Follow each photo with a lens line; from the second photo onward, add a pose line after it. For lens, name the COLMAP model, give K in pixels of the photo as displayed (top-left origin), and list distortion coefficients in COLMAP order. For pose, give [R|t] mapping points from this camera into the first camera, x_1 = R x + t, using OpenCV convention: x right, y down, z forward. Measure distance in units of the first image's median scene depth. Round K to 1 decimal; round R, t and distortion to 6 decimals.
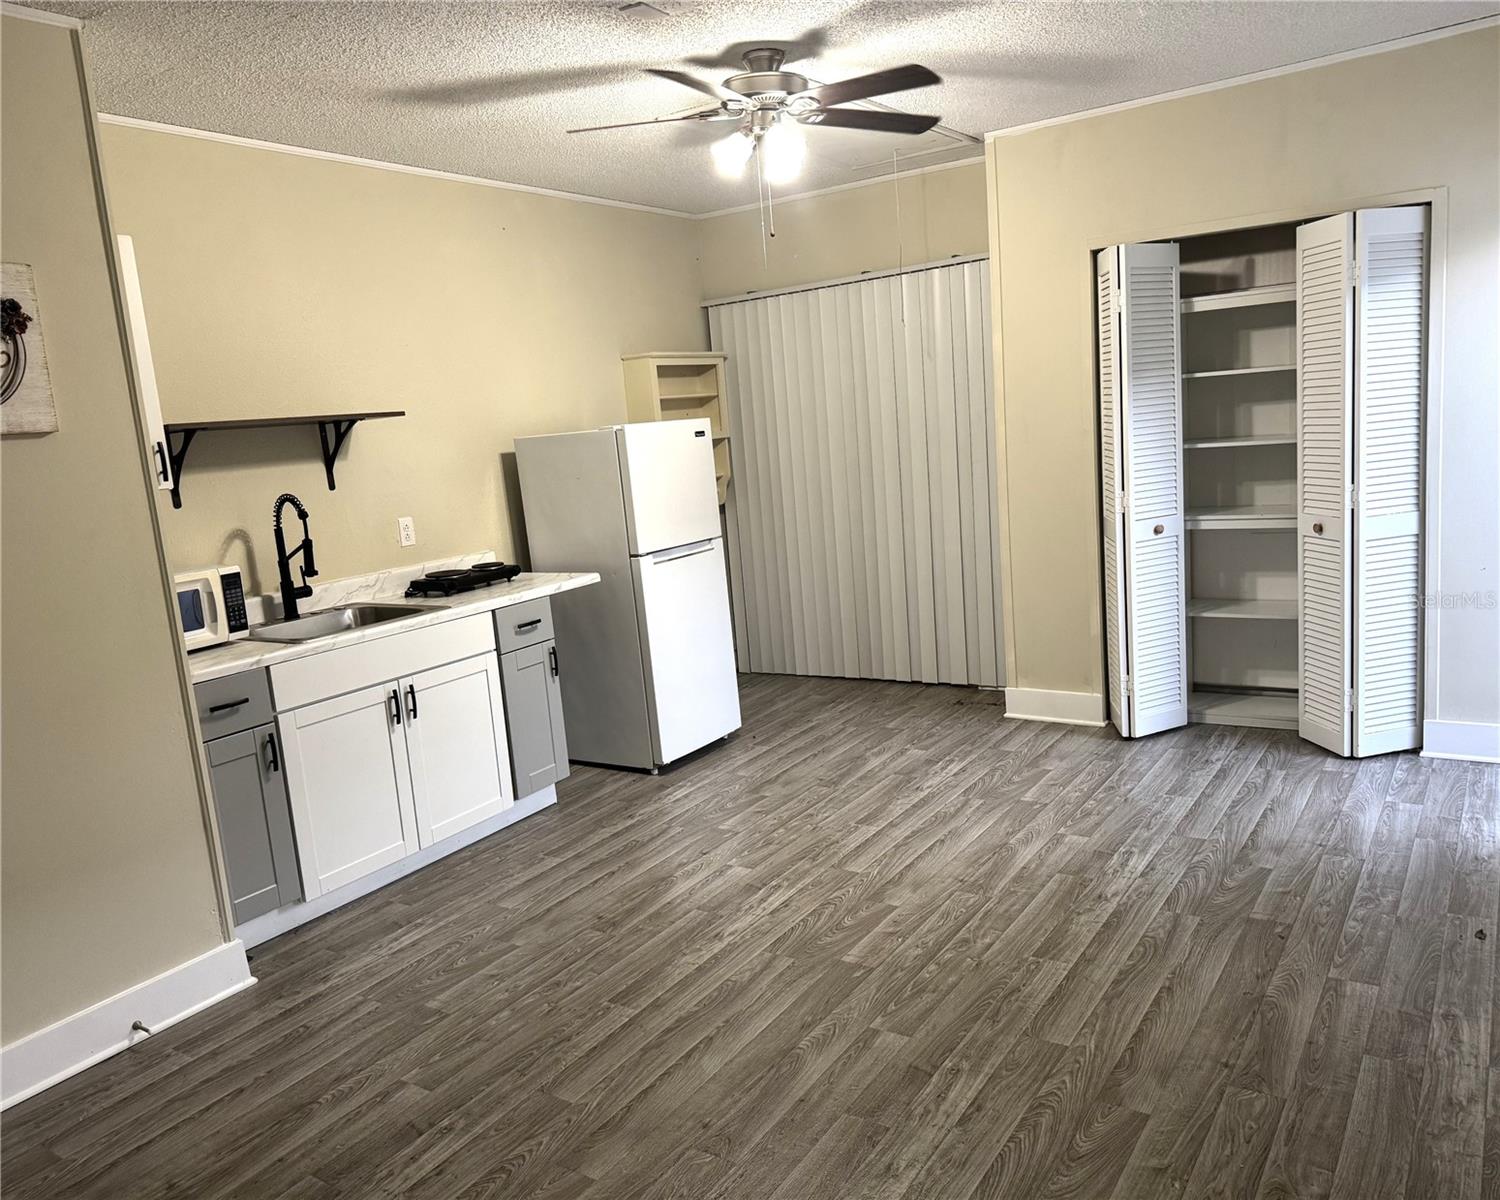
lens RADIAL K [[1147.3, 0, 750.0], [0, 1147.3, 600.0], [0, 0, 1]] dist [0.142398, -0.203319]
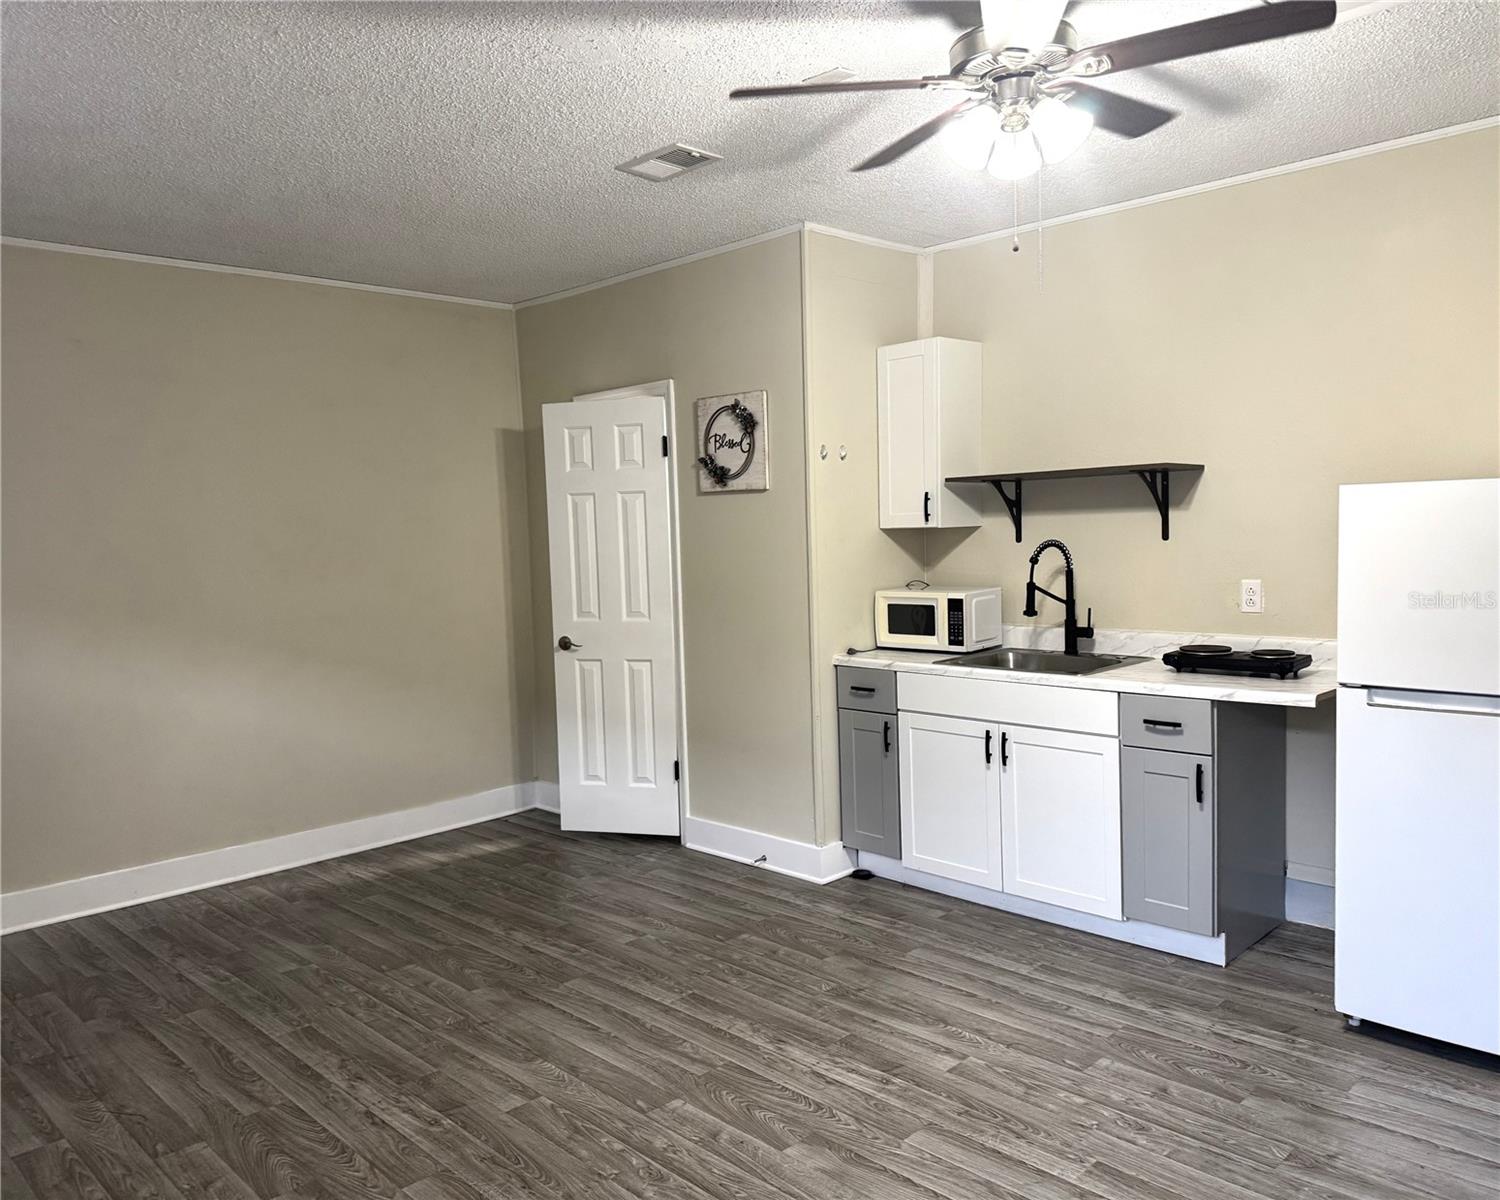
lens RADIAL K [[1147.3, 0, 750.0], [0, 1147.3, 600.0], [0, 0, 1]] dist [0.142398, -0.203319]
pose [[-0.213853, 0.158057, -0.963994, 0.769330], [-0.104146, 0.977510, 0.183377, -0.218929], [0.971298, 0.139612, -0.192583, 1.004335]]
